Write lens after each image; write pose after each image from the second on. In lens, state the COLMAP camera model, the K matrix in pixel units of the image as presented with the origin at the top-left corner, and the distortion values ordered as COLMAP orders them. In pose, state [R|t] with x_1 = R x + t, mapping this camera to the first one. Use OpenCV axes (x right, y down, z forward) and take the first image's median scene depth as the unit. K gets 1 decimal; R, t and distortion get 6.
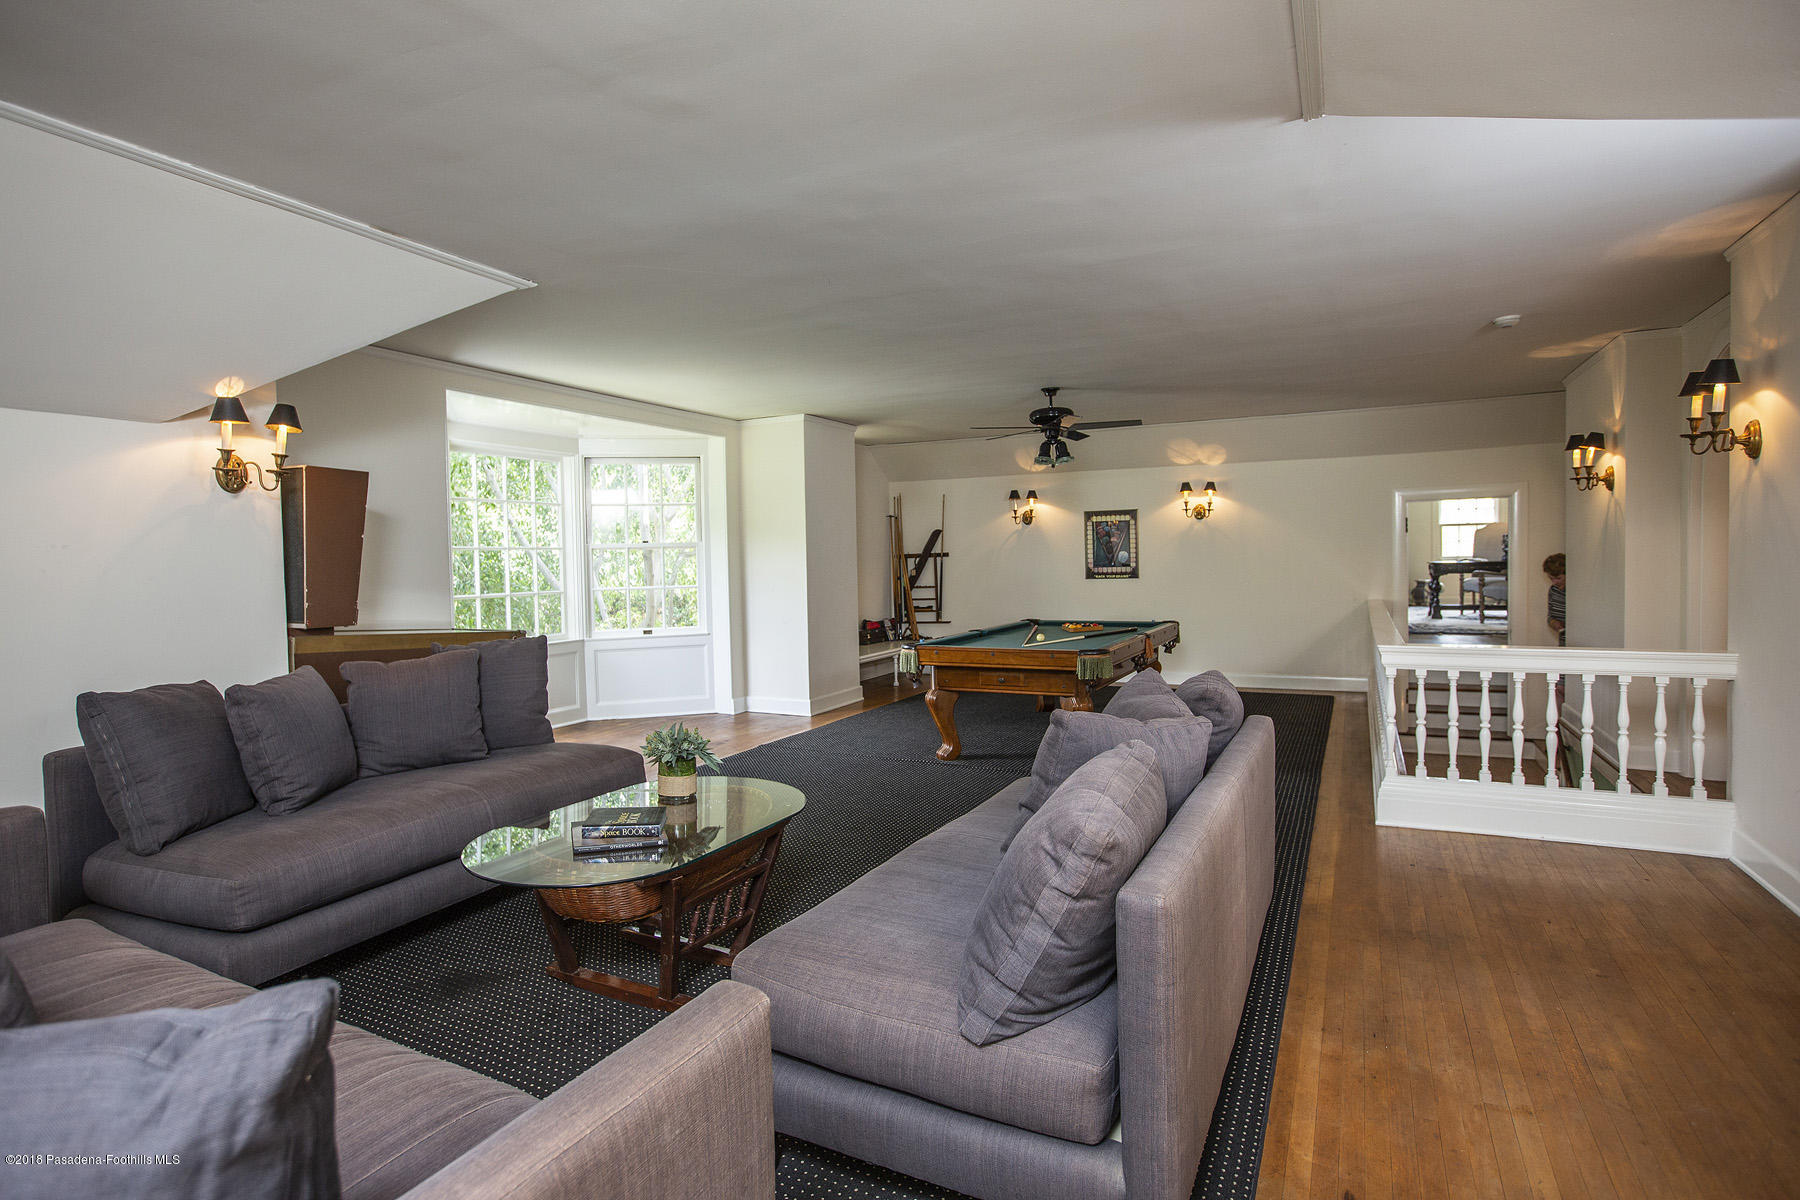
lens RADIAL K [[915.1, 0, 894.7], [0, 915.1, 582.6], [0, 0, 1]] dist [-0.006640, 0.000718]
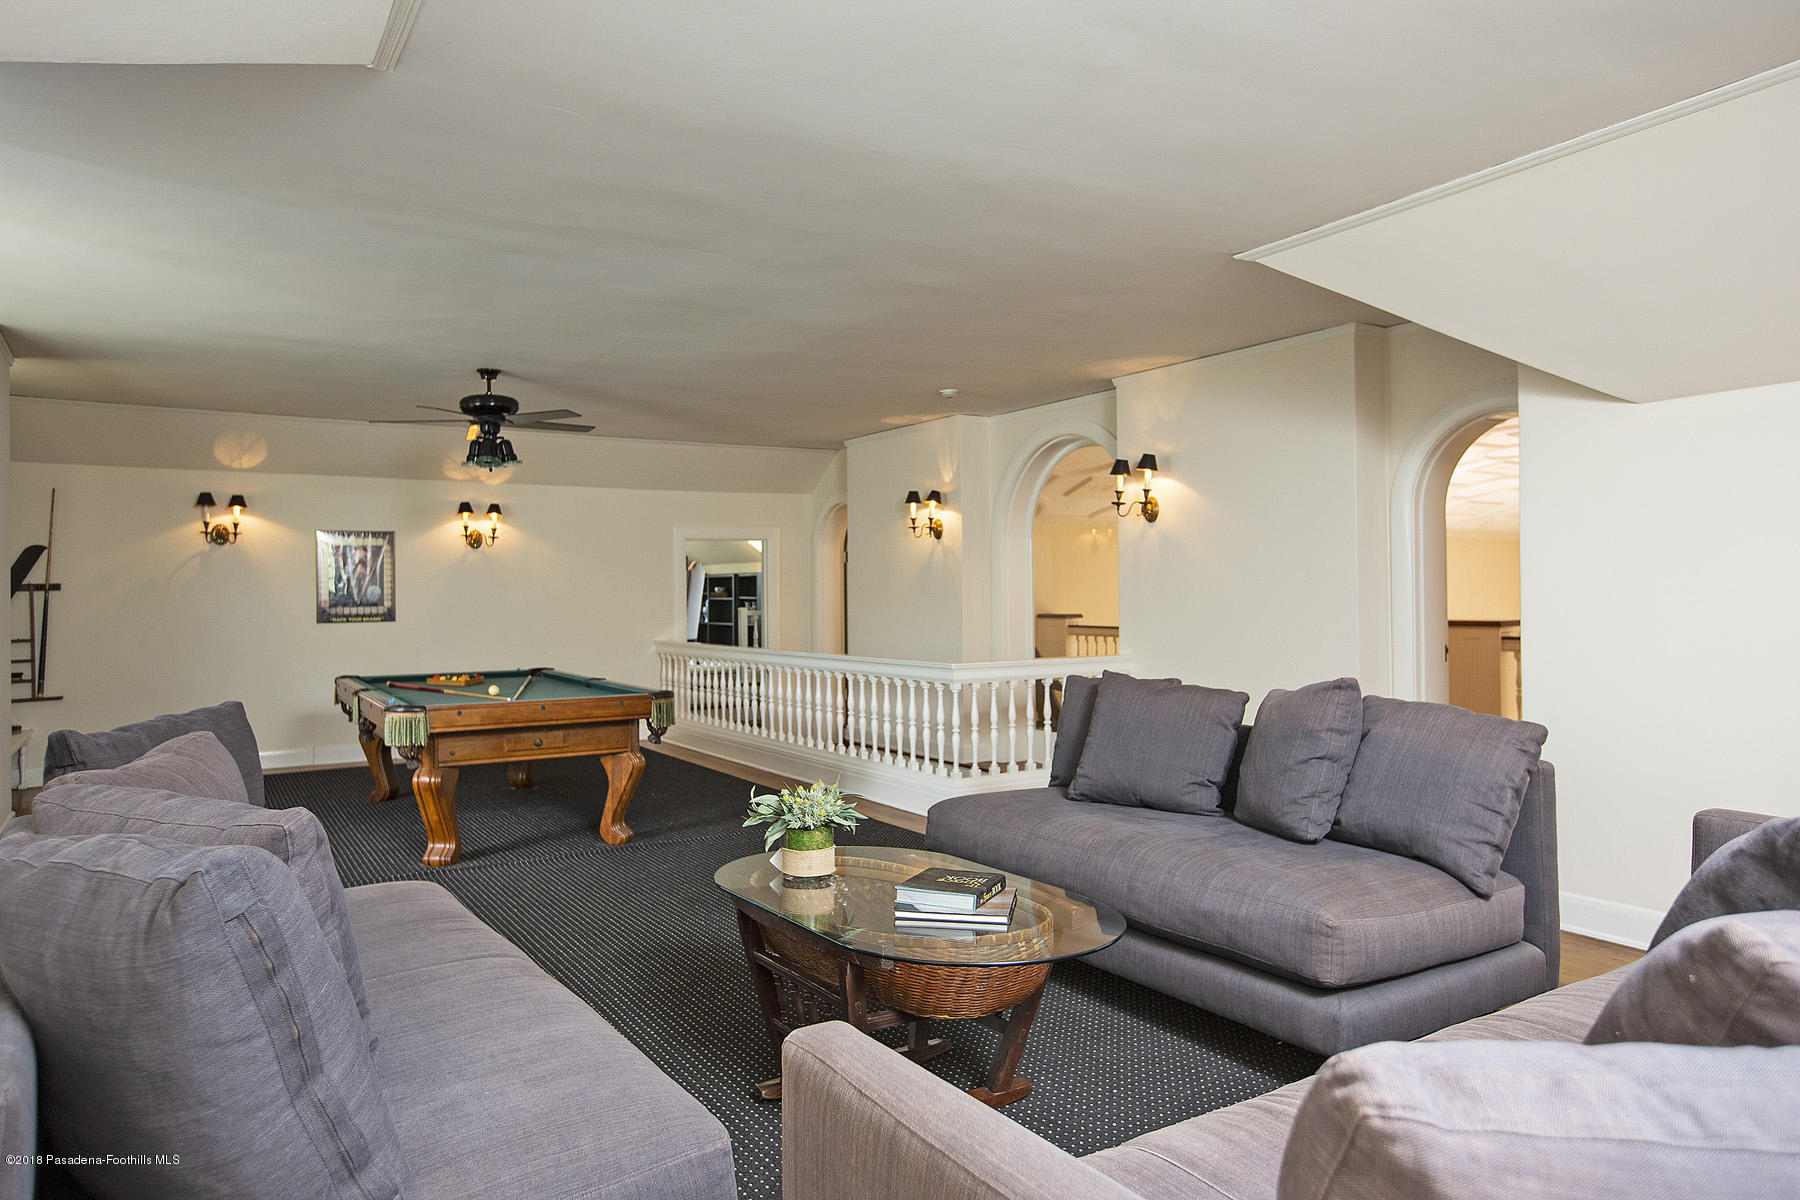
lens RADIAL K [[1115.0, 0, 892.4], [0, 1115.0, 611.7], [0, 0, 1]] dist [0.009349, 0.002640]
pose [[0.522358, -0.002062, 0.852724, -0.319960], [0.024241, 0.999629, -0.012433, 0.009310], [-0.852382, 0.027166, 0.522214, 0.150261]]
